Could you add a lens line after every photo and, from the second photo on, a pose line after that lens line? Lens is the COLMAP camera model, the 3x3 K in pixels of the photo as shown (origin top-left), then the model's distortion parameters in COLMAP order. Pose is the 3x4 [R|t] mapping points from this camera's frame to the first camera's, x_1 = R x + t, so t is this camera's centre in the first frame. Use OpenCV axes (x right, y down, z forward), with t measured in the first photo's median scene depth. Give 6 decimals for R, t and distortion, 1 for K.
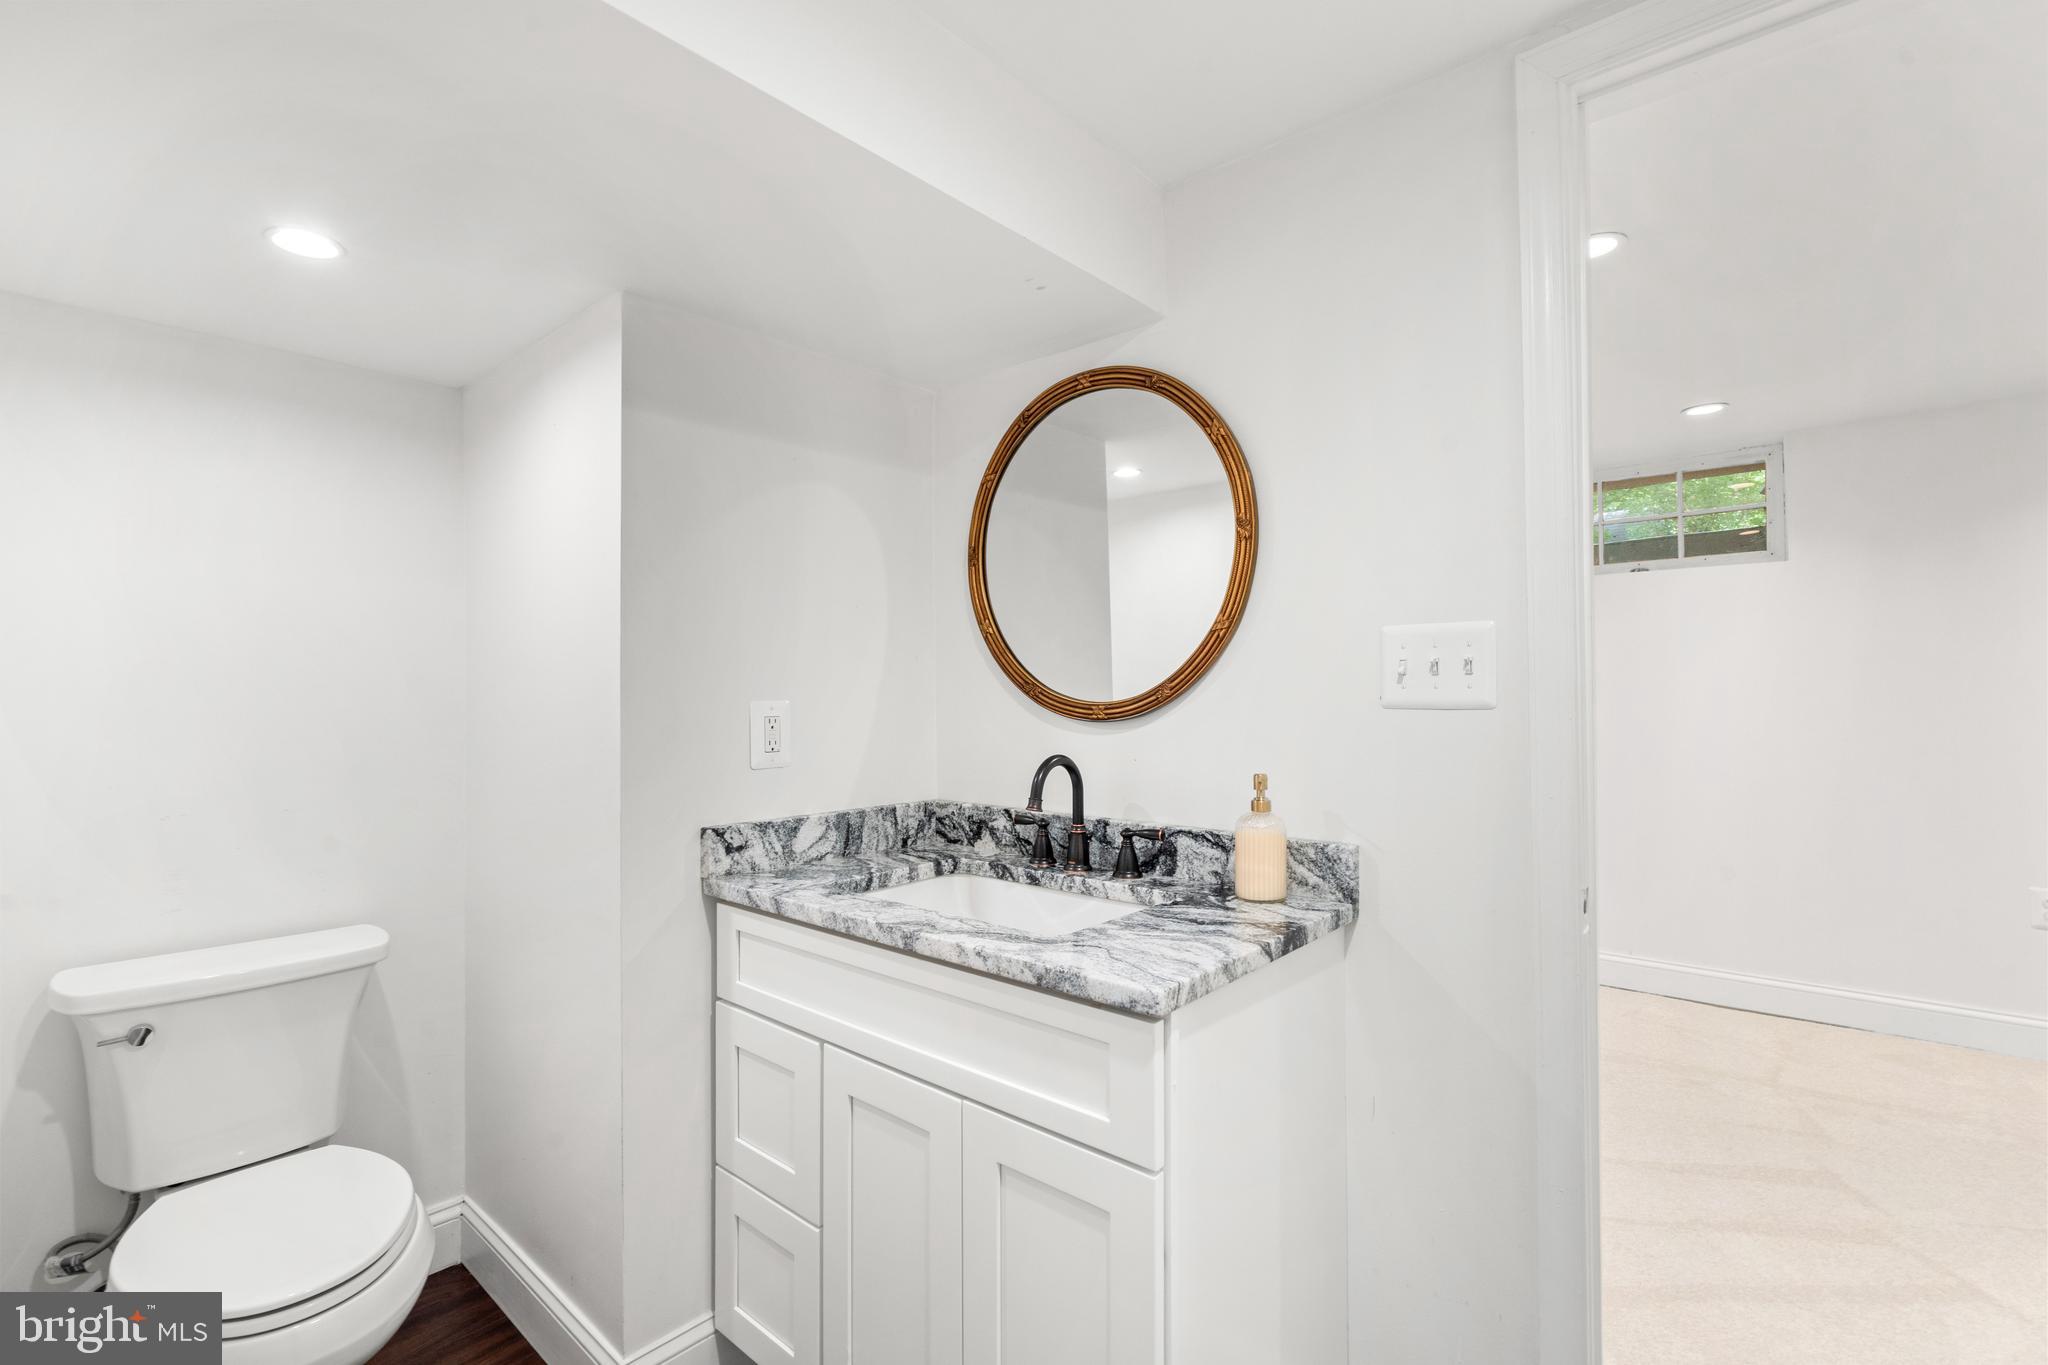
lens RADIAL K [[925.5, 0, 1005.0], [0, 925.5, 685.0], [0, 0, 1]] dist [-0.002822, 0.001020]
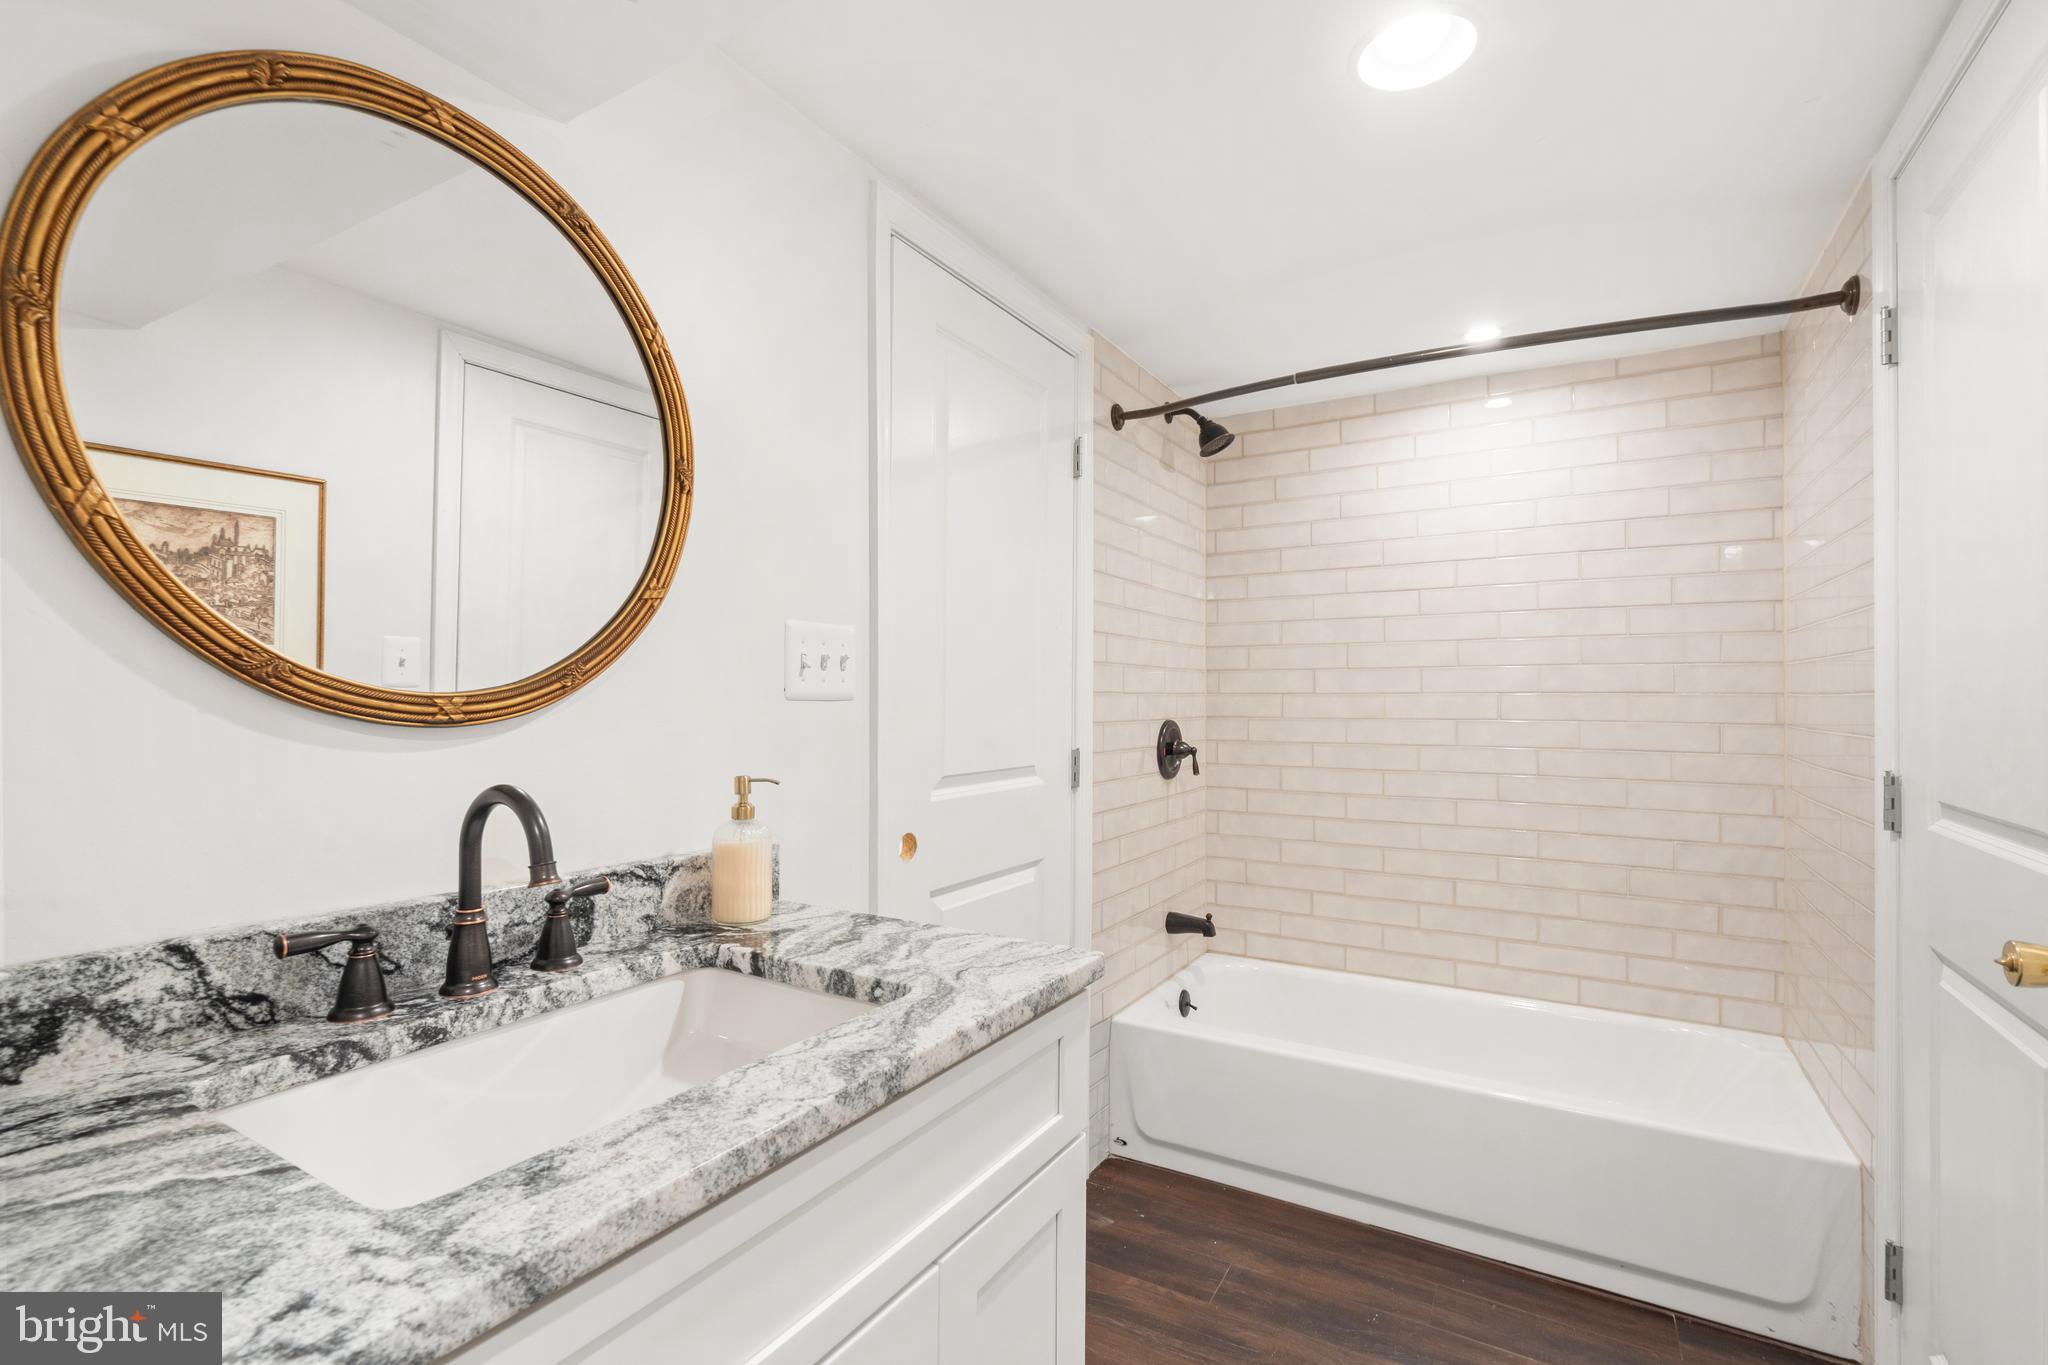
lens RADIAL K [[925.5, 0, 1005.0], [0, 925.5, 685.0], [0, 0, 1]] dist [-0.002822, 0.001020]
pose [[-0.164678, 0.021548, 0.986112, -0.577436], [-0.005480, 0.999726, -0.022761, 0.027712], [-0.986332, -0.009152, -0.164515, 0.837741]]
